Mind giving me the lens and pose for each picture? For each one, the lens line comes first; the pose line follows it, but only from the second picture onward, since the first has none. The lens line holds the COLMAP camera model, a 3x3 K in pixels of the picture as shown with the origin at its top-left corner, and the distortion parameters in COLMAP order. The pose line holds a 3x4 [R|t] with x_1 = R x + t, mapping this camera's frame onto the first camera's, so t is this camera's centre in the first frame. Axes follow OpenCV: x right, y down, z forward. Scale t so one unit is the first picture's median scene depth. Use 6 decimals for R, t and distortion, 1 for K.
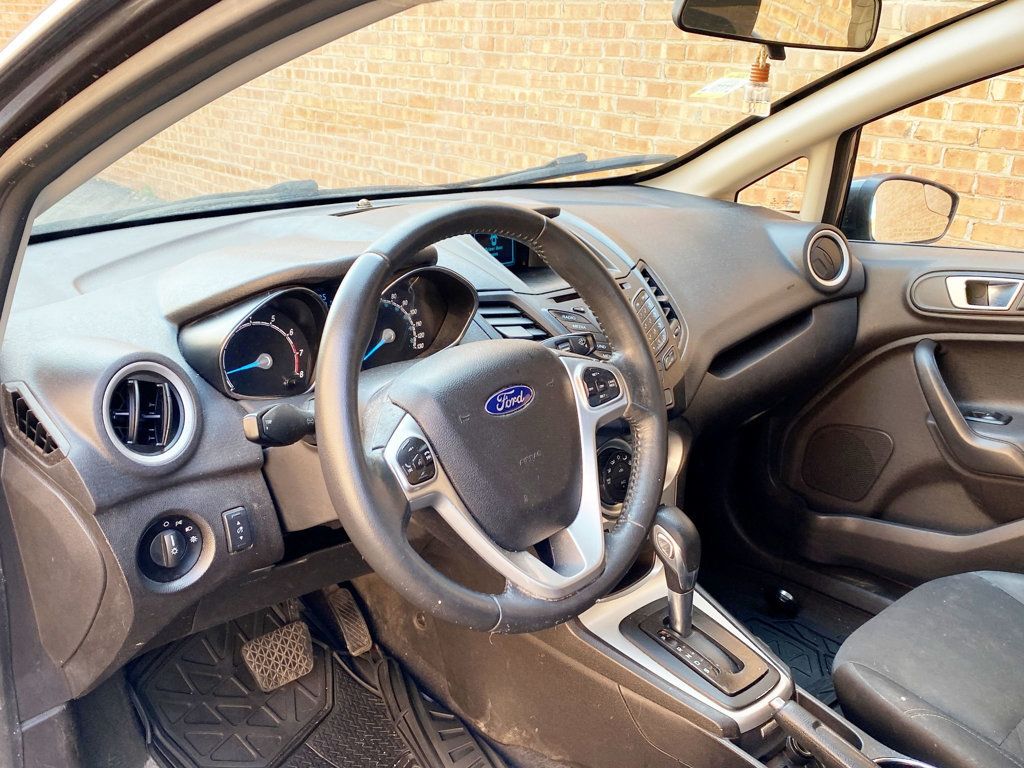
lens RADIAL K [[1022.8, 0, 510.7], [0, 1022.8, 383.8], [0, 0, 1]] dist [-0.037710, 0.000000]
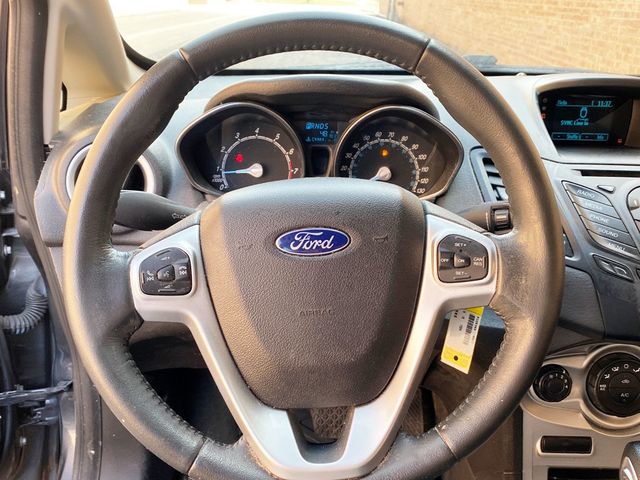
lens RADIAL K [[640.3, 0, 301.7], [0, 640.3, 228.4], [0, 0, 1]] dist [0.005837, 0.000000]
pose [[0.722937, 0.226575, -0.652706, 0.234792], [-0.223077, 0.970650, 0.089864, -0.028629], [0.653910, 0.080638, 0.752262, 0.401511]]
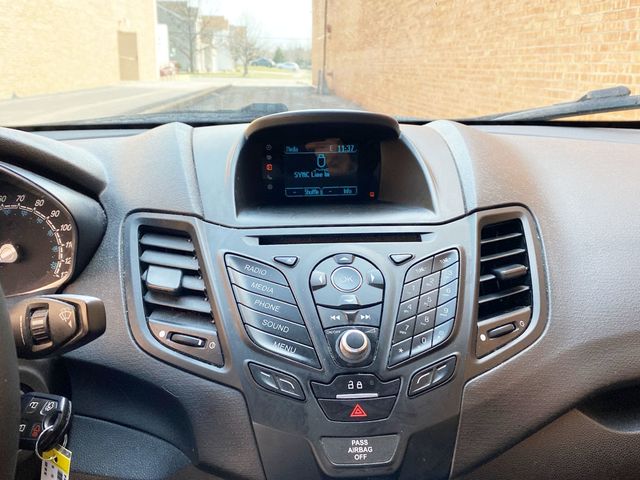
lens RADIAL K [[640.3, 0, 322.8], [0, 640.3, 238.4], [0, 0, 1]] dist [0.005837, 0.000000]
pose [[0.781967, 0.127199, -0.610203, 0.304022], [-0.176348, 0.984107, -0.020847, -0.078477], [0.597854, 0.123910, 0.791971, 0.683637]]
